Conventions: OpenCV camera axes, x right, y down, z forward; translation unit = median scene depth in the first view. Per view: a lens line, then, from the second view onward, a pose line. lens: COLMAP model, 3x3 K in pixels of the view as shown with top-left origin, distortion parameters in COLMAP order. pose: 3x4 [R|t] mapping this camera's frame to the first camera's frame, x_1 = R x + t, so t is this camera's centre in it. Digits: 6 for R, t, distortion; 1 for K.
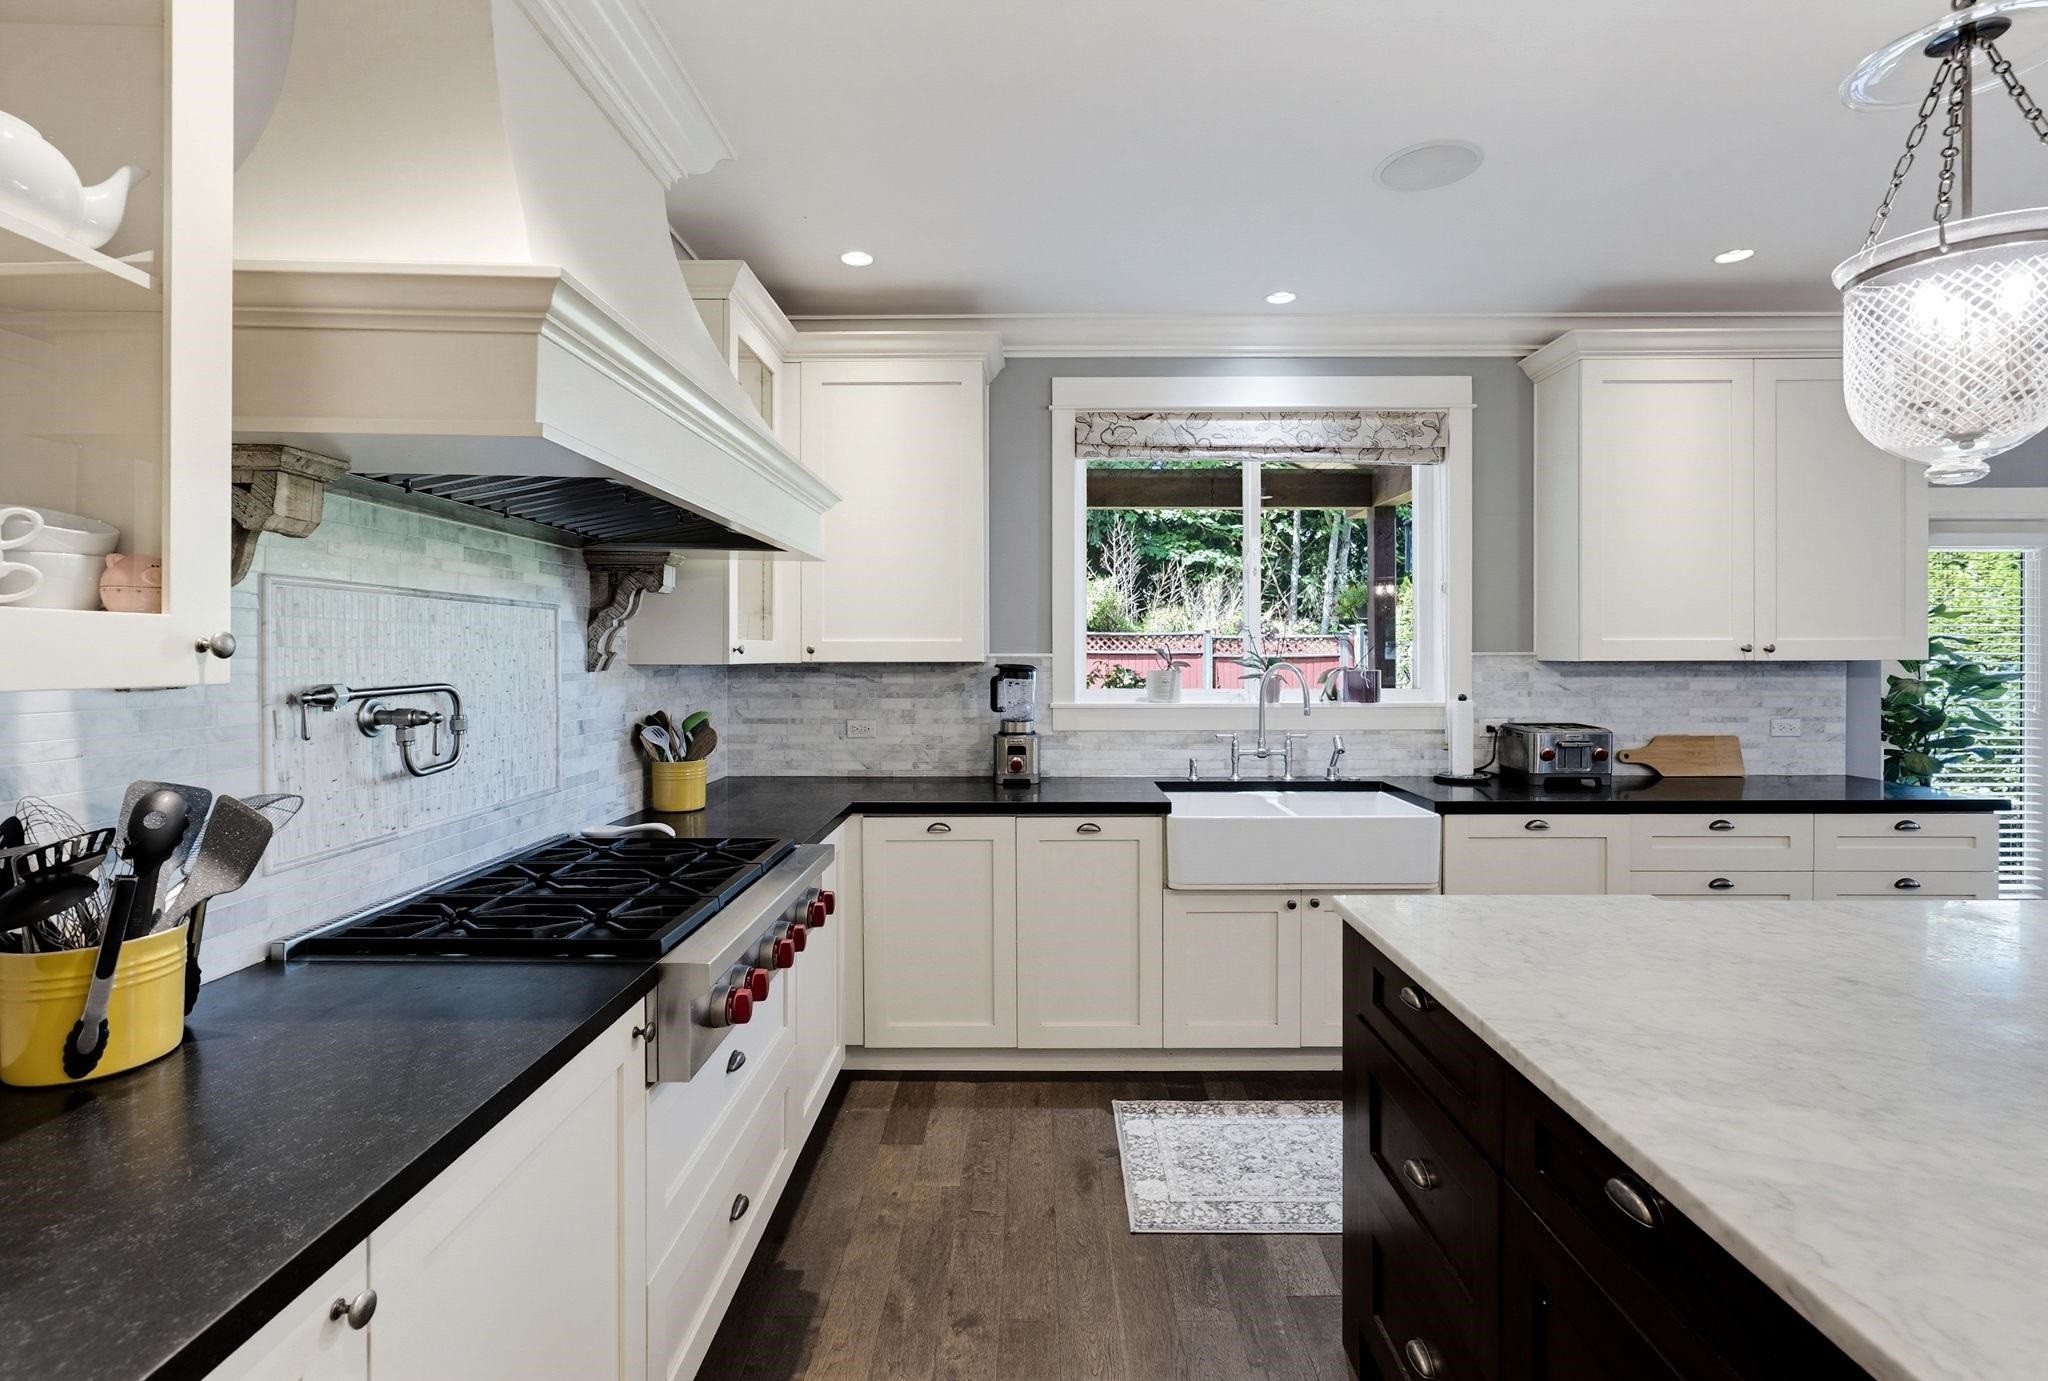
lens RADIAL K [[931.5, 0, 1022.5], [0, 931.5, 677.7], [0, 0, 1]] dist [0.001234, 0.000303]
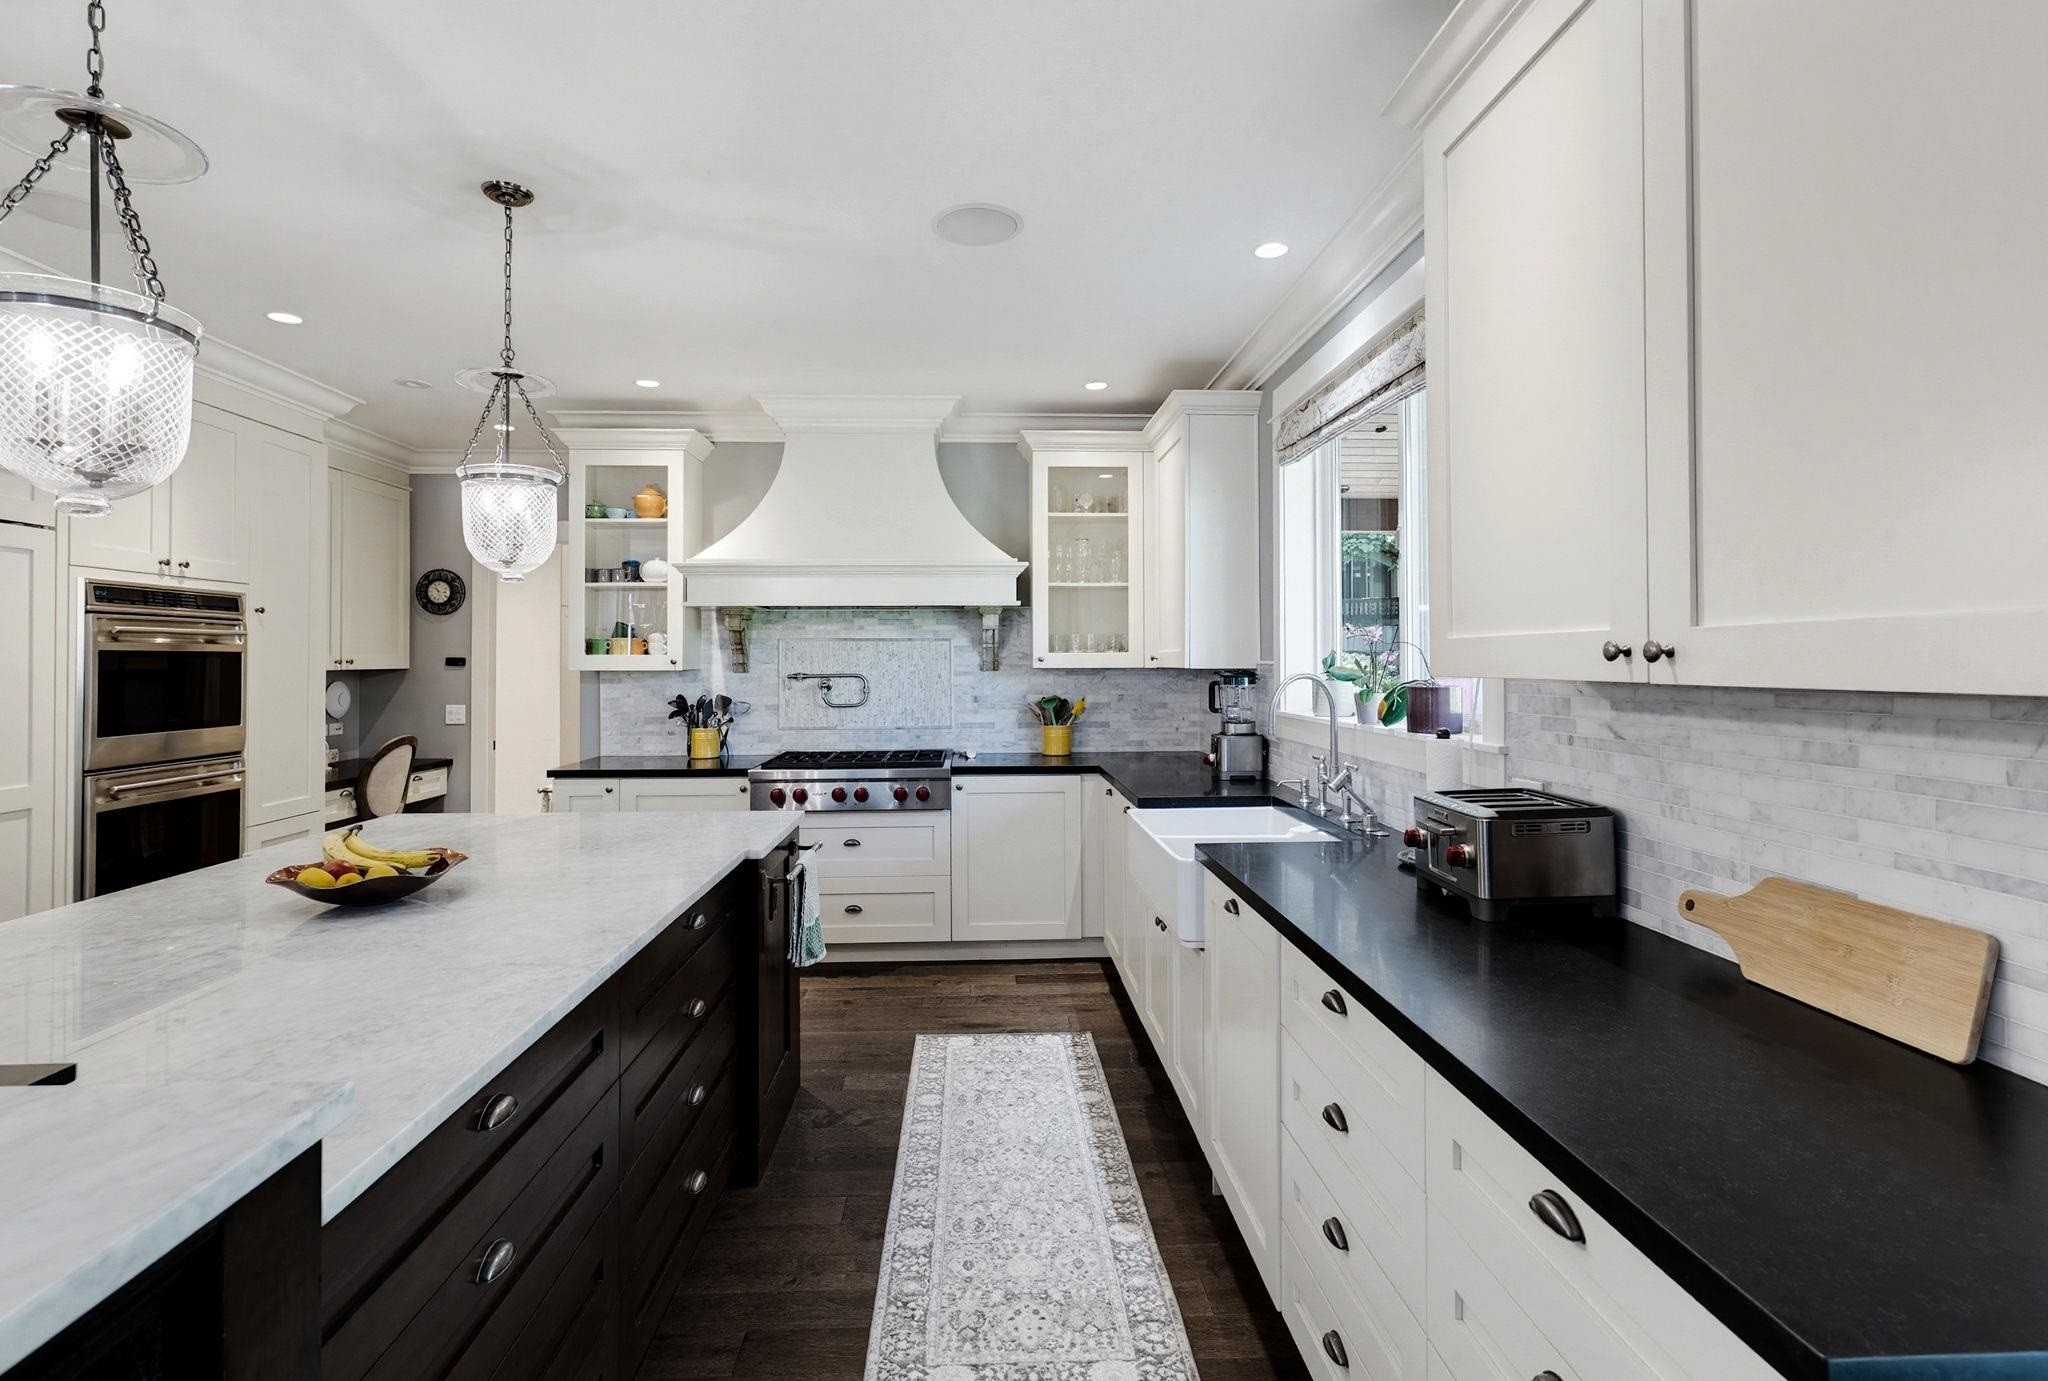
lens RADIAL K [[931.5, 0, 1021.1], [0, 931.5, 676.3], [0, 0, 1]] dist [0.001234, 0.000303]
pose [[0.070061, 0.018003, -0.997380, 1.043412], [-0.020071, 0.999660, 0.016635, -0.020586], [0.997341, 0.018853, 0.070398, 0.660797]]
